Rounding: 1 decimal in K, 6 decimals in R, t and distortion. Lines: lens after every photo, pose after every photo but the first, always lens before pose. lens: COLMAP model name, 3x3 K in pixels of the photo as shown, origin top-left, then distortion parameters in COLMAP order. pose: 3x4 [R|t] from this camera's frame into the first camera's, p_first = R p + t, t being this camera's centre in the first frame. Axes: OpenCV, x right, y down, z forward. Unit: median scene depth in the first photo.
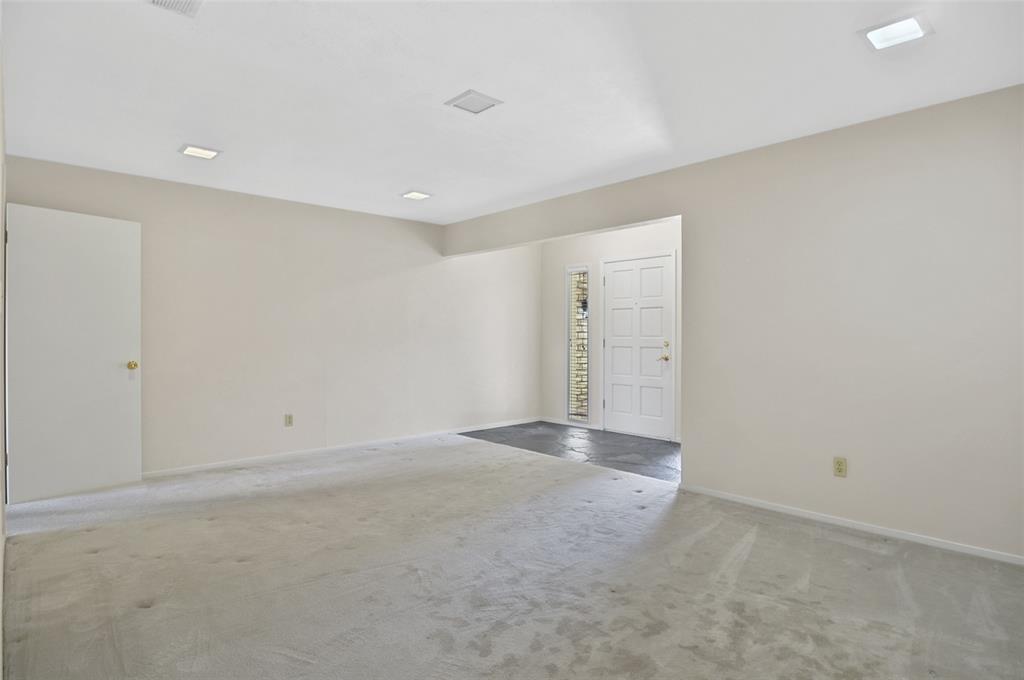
lens RADIAL K [[554.4, 0, 512.9], [0, 554.4, 341.8], [0, 0, 1]] dist [0.000923, 0.000821]
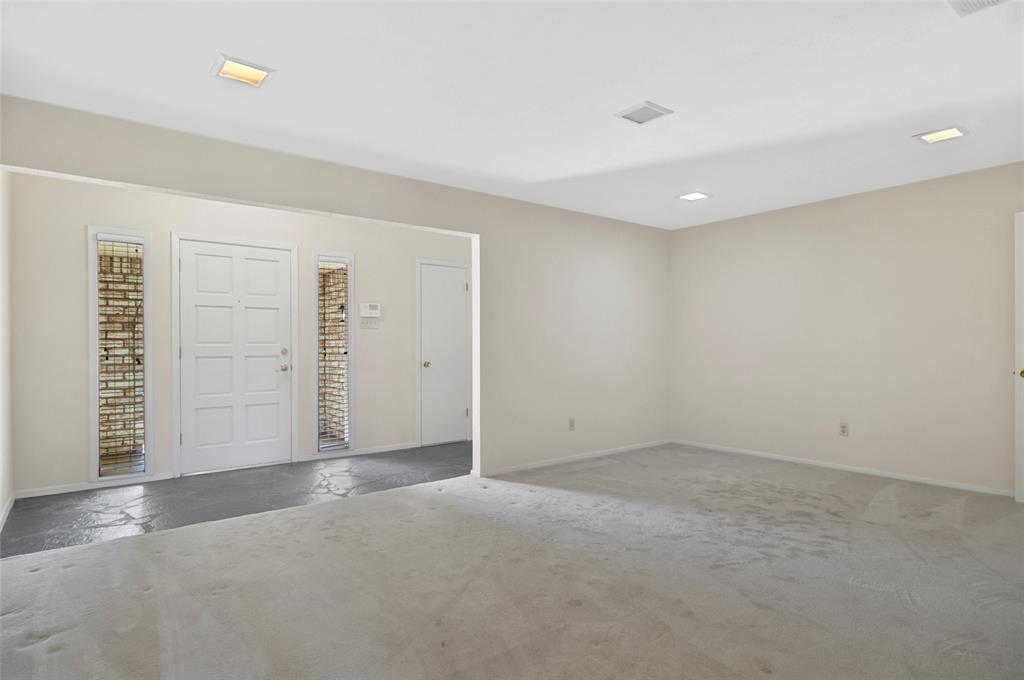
lens RADIAL K [[554.4, 0, 513.1], [0, 554.4, 345.3], [0, 0, 1]] dist [0.000923, 0.000821]
pose [[0.089500, -0.005834, 0.995970, -1.004253], [0.015776, 0.999866, 0.004439, -0.007910], [-0.995862, 0.015315, 0.089580, 1.033753]]
